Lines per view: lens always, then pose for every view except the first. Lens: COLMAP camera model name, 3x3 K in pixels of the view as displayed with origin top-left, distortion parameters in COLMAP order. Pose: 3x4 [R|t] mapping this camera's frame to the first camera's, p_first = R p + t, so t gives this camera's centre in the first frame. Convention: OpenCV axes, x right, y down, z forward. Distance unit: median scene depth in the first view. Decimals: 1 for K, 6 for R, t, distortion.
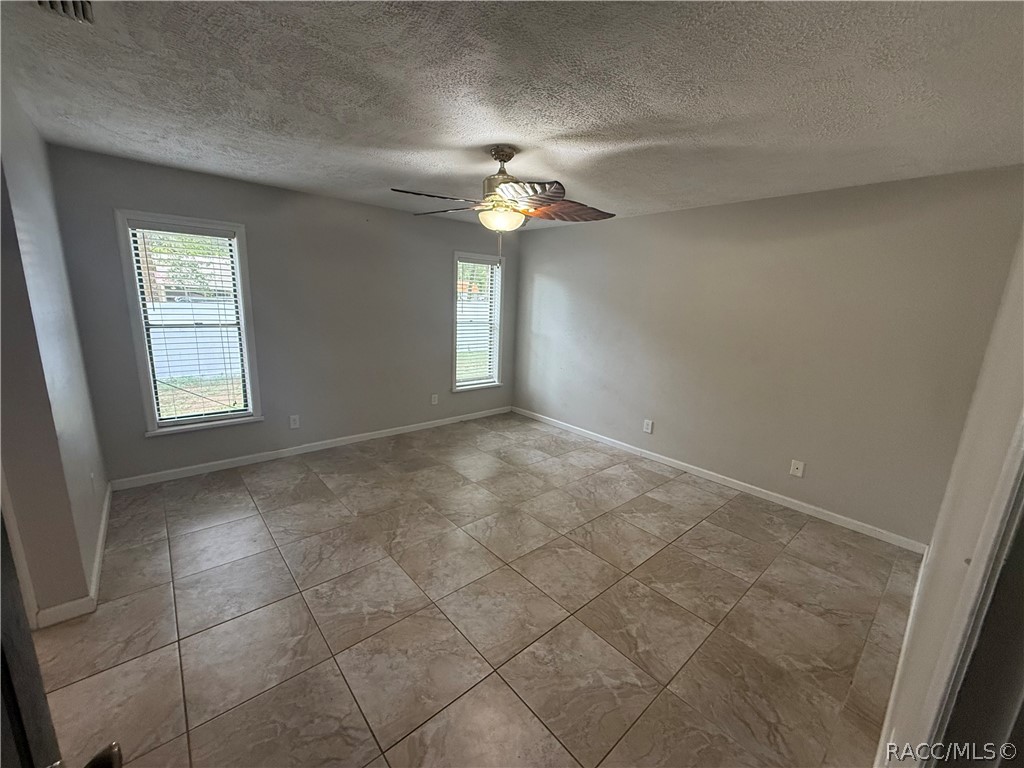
lens RADIAL K [[409.3, 0, 509.6], [0, 409.3, 384.5], [0, 0, 1]] dist [0.001978, -0.000170]
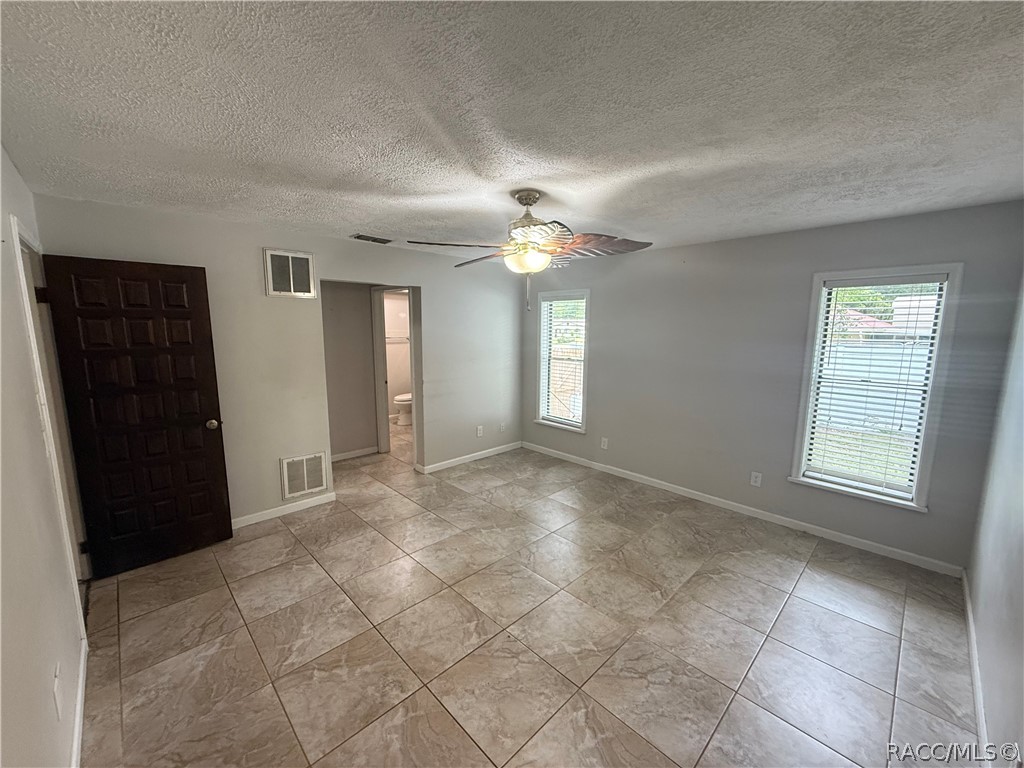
lens RADIAL K [[409.3, 0, 510.0], [0, 409.3, 384.7], [0, 0, 1]] dist [0.001978, -0.000170]
pose [[0.049550, 0.104147, -0.993327, 0.932371], [-0.212809, 0.972811, 0.091381, -0.187556], [0.975837, 0.206861, 0.070366, 0.900615]]
